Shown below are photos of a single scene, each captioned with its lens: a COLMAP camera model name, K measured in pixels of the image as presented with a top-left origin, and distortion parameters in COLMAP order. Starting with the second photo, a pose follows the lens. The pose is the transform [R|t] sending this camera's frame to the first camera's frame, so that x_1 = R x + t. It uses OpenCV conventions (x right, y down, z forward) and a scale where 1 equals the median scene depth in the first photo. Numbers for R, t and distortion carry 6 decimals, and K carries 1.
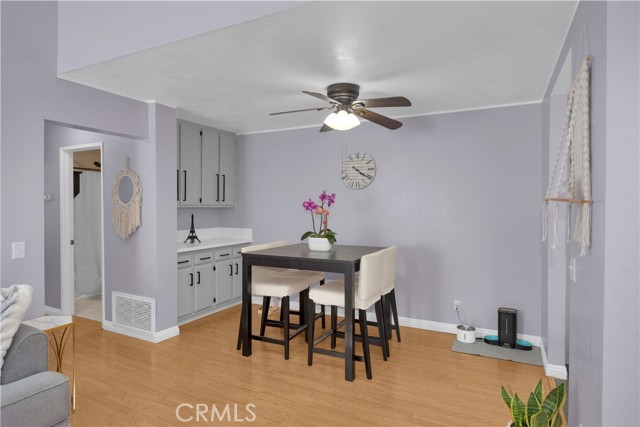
lens RADIAL K [[363.5, 0, 320.0], [0, 363.5, 213.5], [0, 0, 1]] dist [-0.003132, -0.000840]
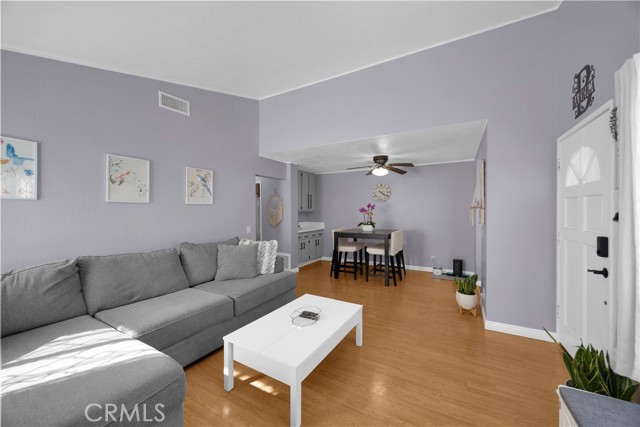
lens RADIAL K [[243.1, 0, 320.0], [0, 243.1, 213.5], [0, 0, 1]] dist [-0.000220, 0.000210]
pose [[0.999094, -0.005716, -0.042178, -0.218897], [0.005314, 0.999940, -0.009630, 0.010169], [0.042230, 0.009397, 0.999064, -0.441111]]
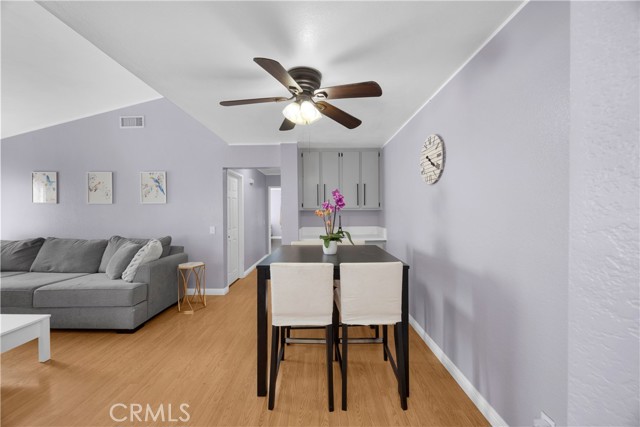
lens RADIAL K [[240.8, 0, 320.0], [0, 240.8, 213.5], [0, 0, 1]] dist [-0.001181, -0.000046]
pose [[0.456714, -0.000080, -0.889613, 0.548205], [-0.013160, 0.999890, -0.006846, 0.003292], [0.889516, 0.014834, 0.456663, 0.669842]]
